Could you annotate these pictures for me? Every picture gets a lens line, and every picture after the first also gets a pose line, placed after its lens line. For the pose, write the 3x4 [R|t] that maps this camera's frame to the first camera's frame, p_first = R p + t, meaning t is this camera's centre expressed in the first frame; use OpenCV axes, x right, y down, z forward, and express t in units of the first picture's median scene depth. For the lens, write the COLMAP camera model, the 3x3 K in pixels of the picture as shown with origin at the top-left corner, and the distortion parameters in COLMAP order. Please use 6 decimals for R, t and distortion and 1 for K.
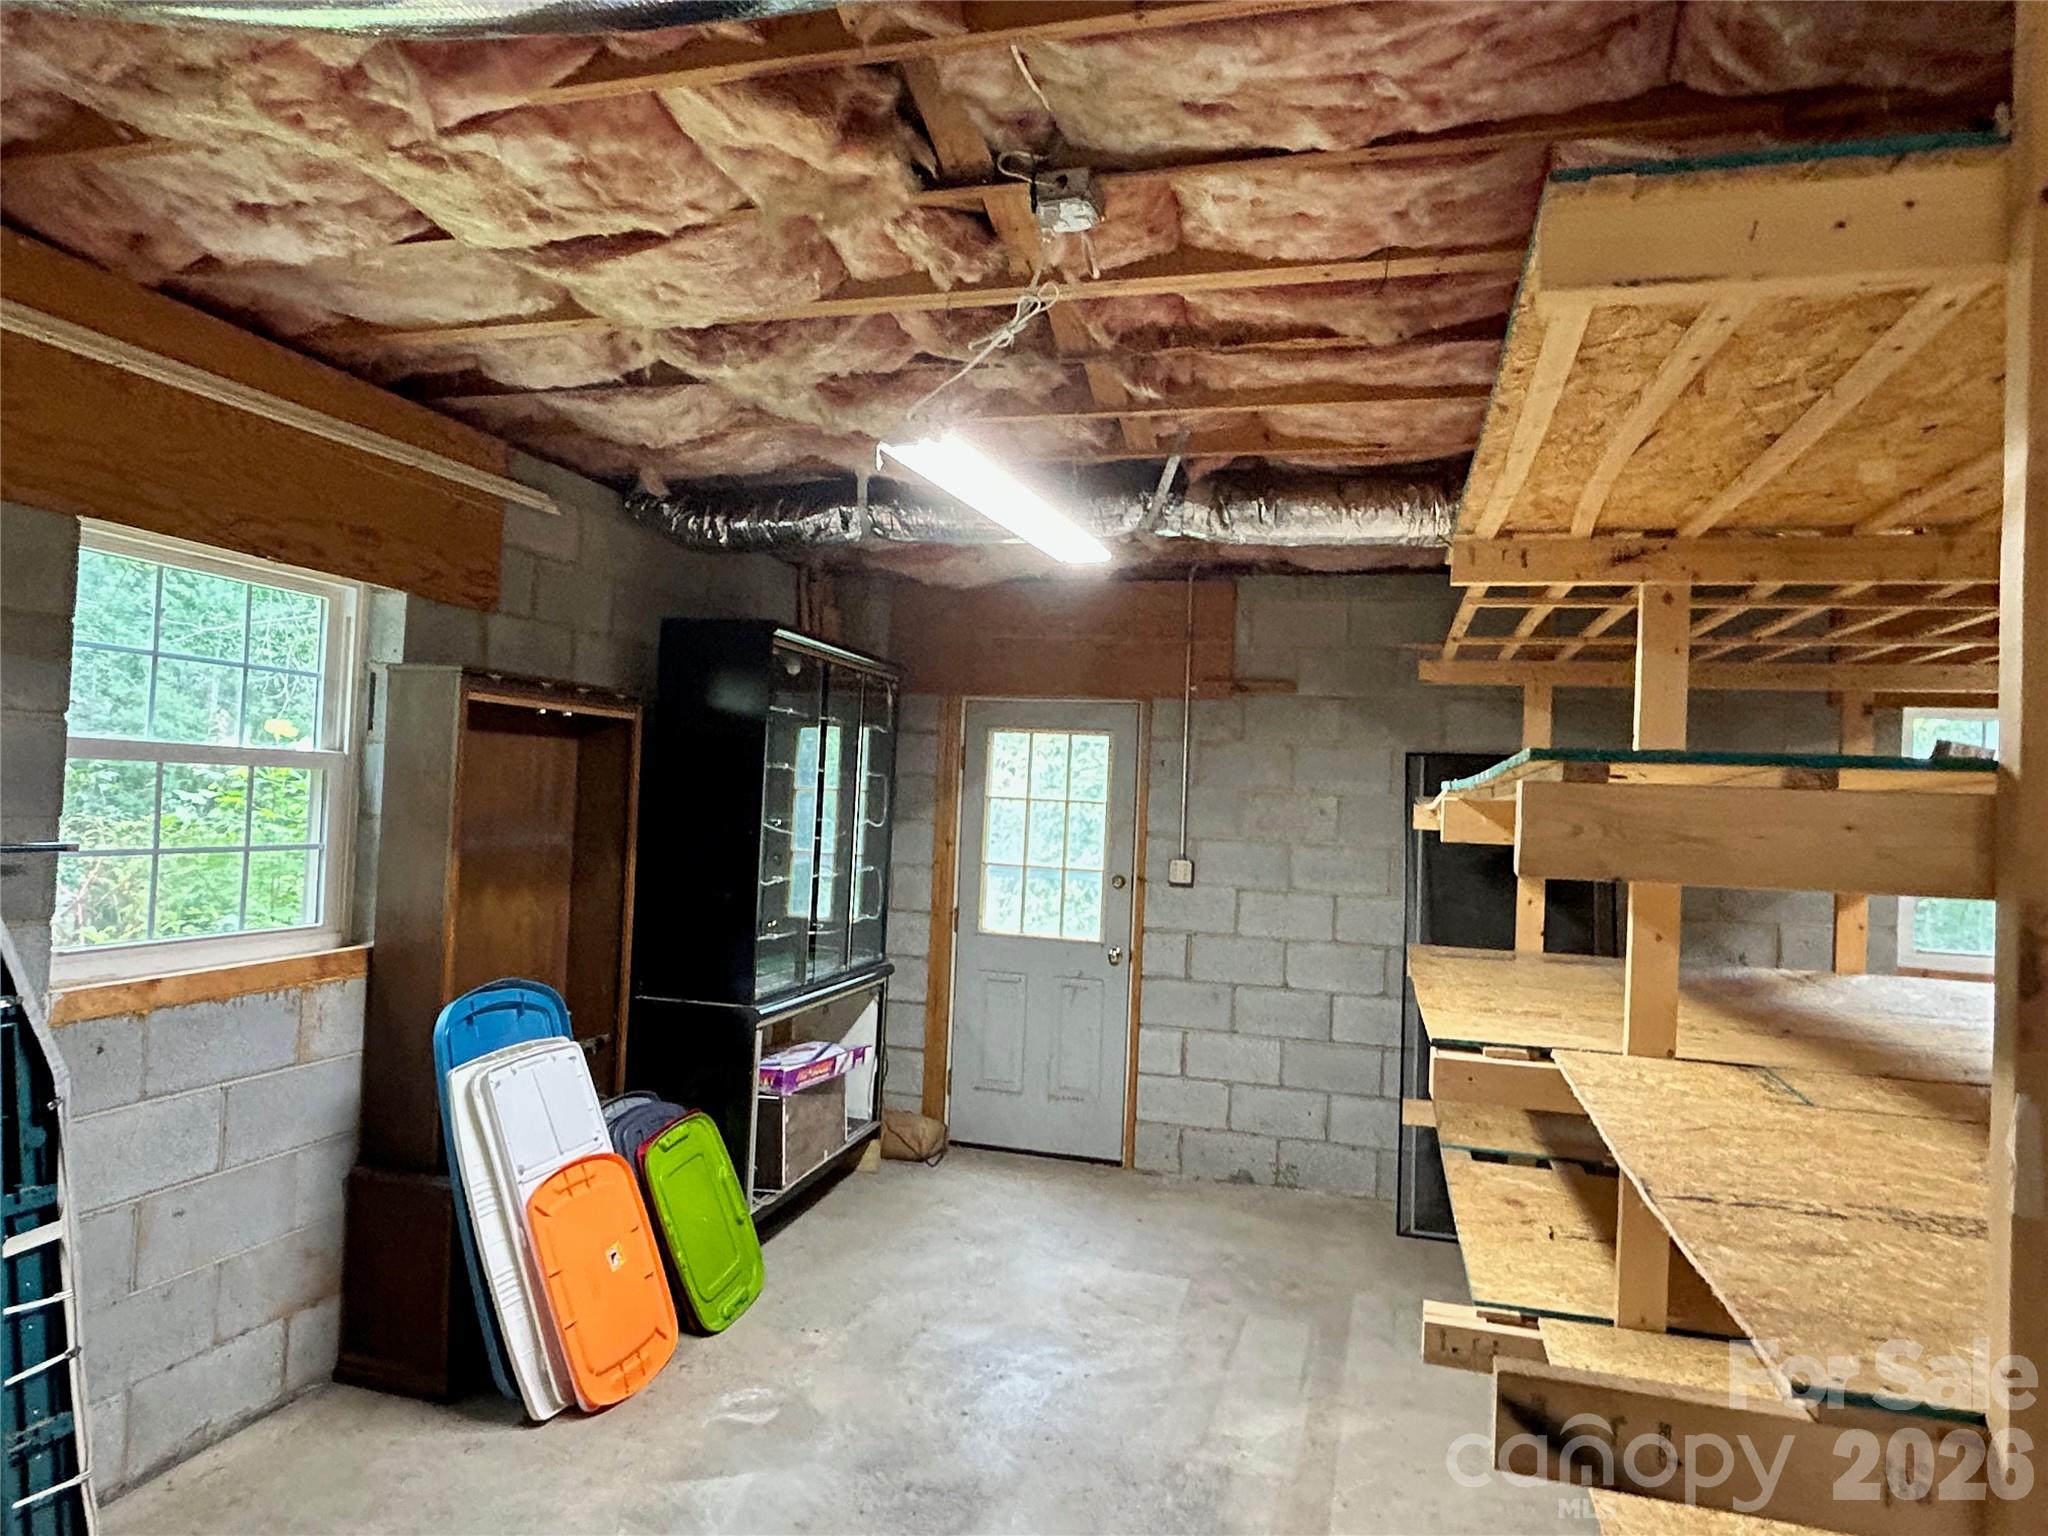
lens RADIAL K [[1239.9, 0, 1019.5], [0, 1239.9, 761.1], [0, 0, 1]] dist [-0.004588, 0.004281]
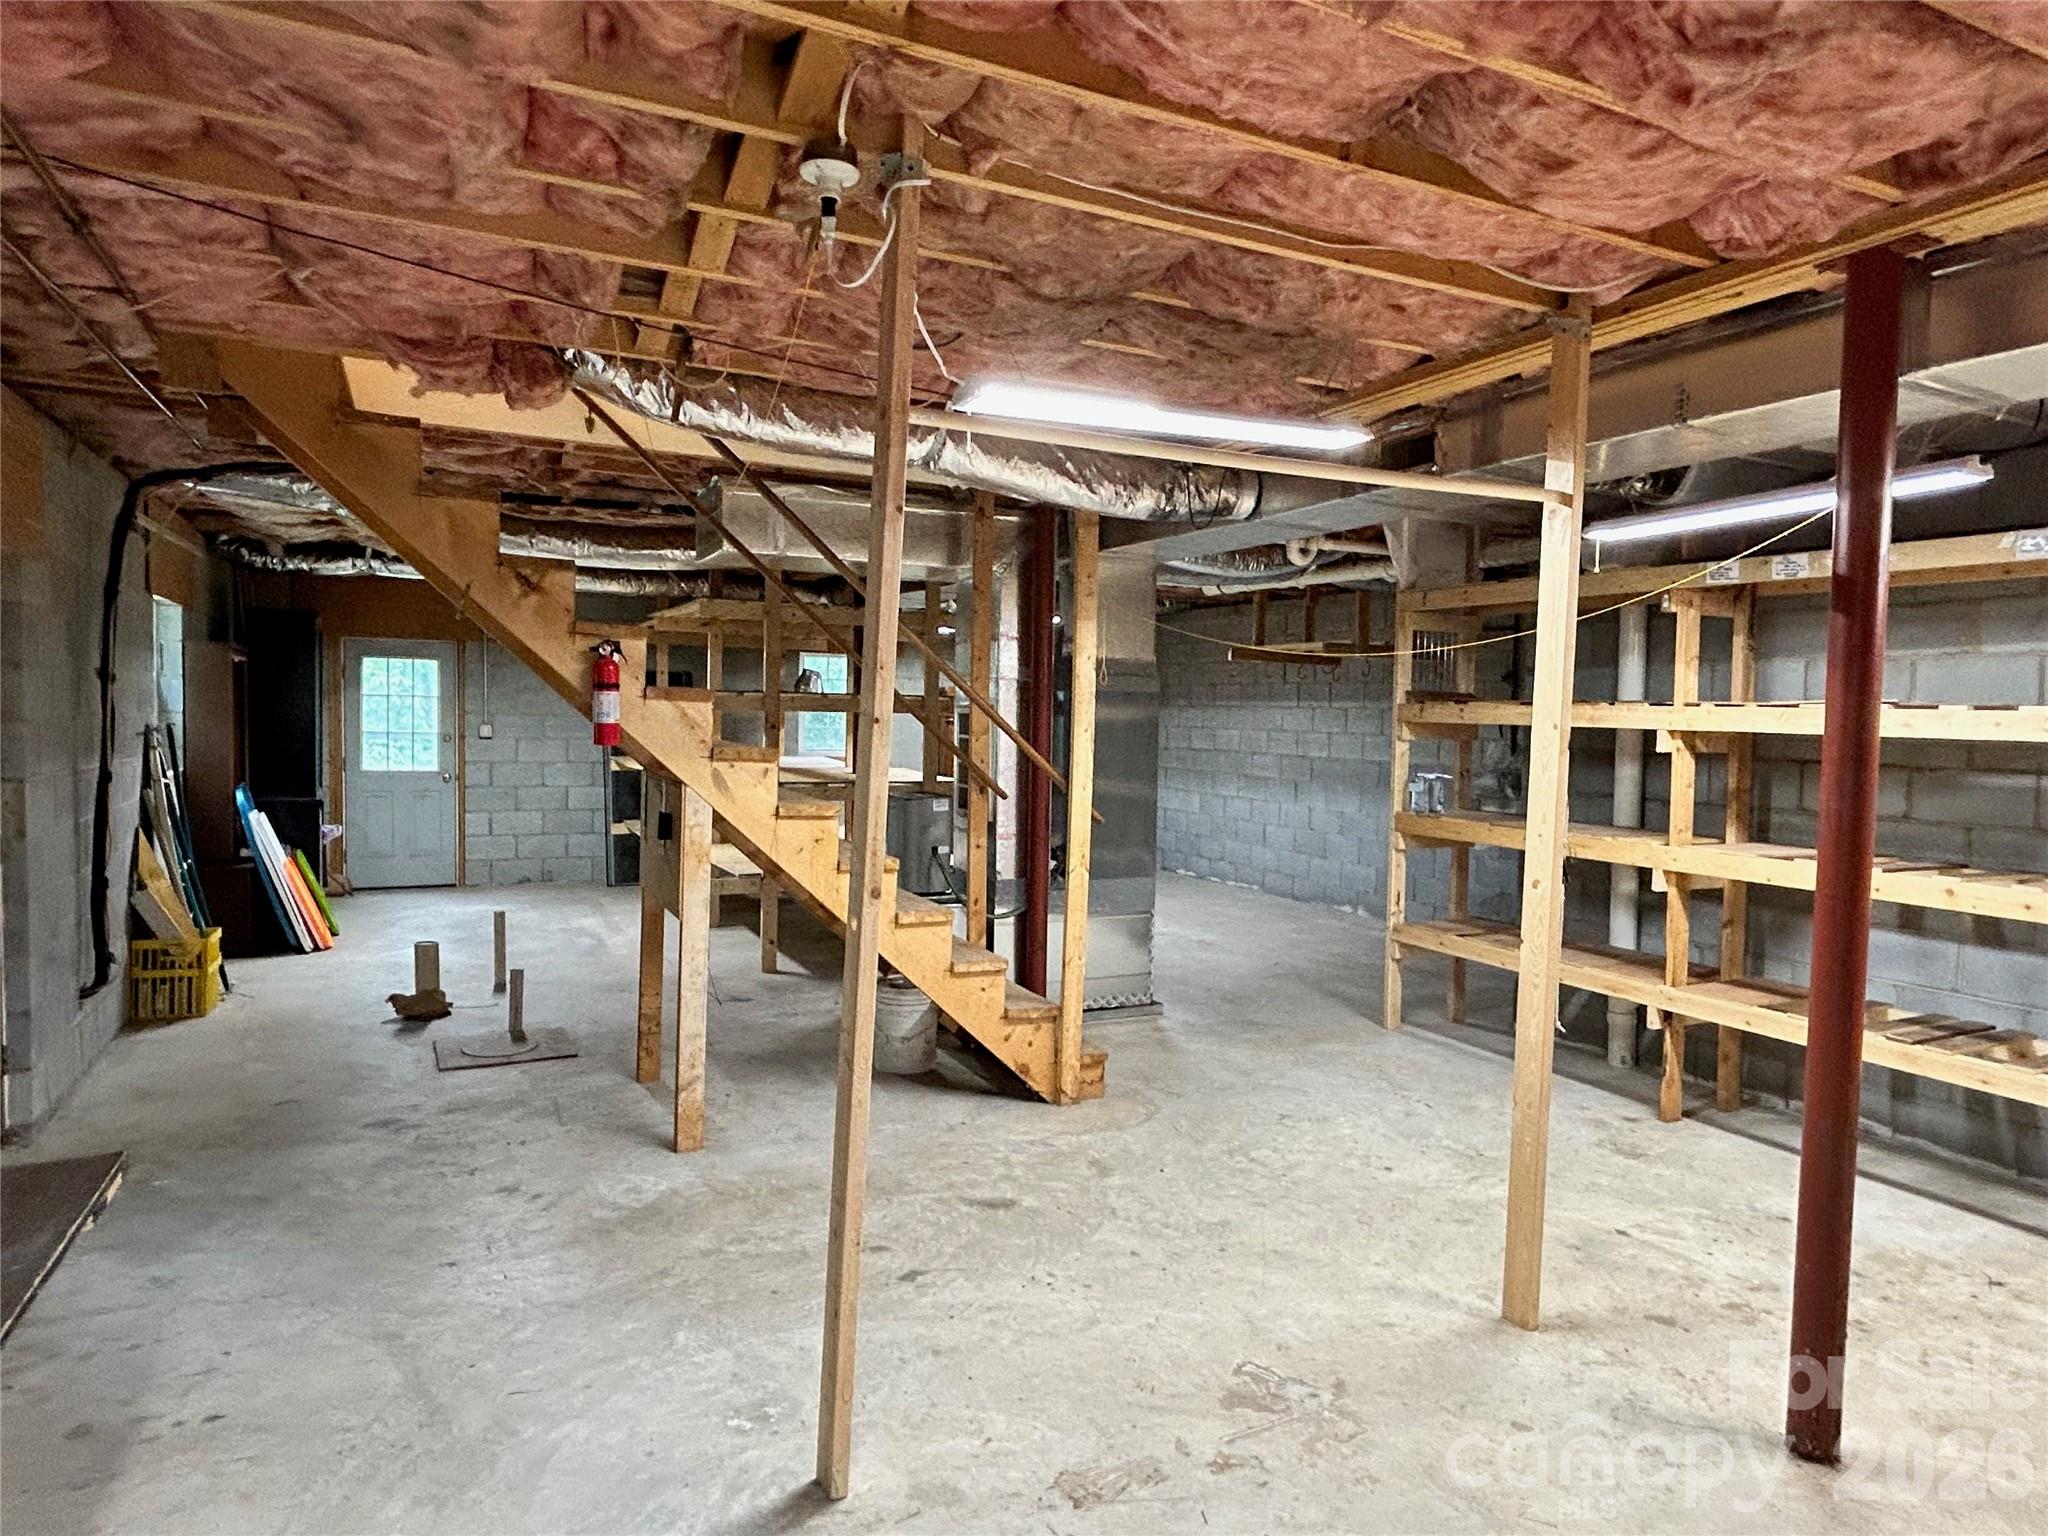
lens RADIAL K [[1239.9, 0, 1019.5], [0, 1239.9, 761.1], [0, 0, 1]] dist [-0.004588, 0.004281]
pose [[0.745864, -0.058345, 0.663538, -0.523653], [-0.006329, 0.995491, 0.094648, -0.051888], [-0.666068, -0.074794, 0.742132, -0.978696]]
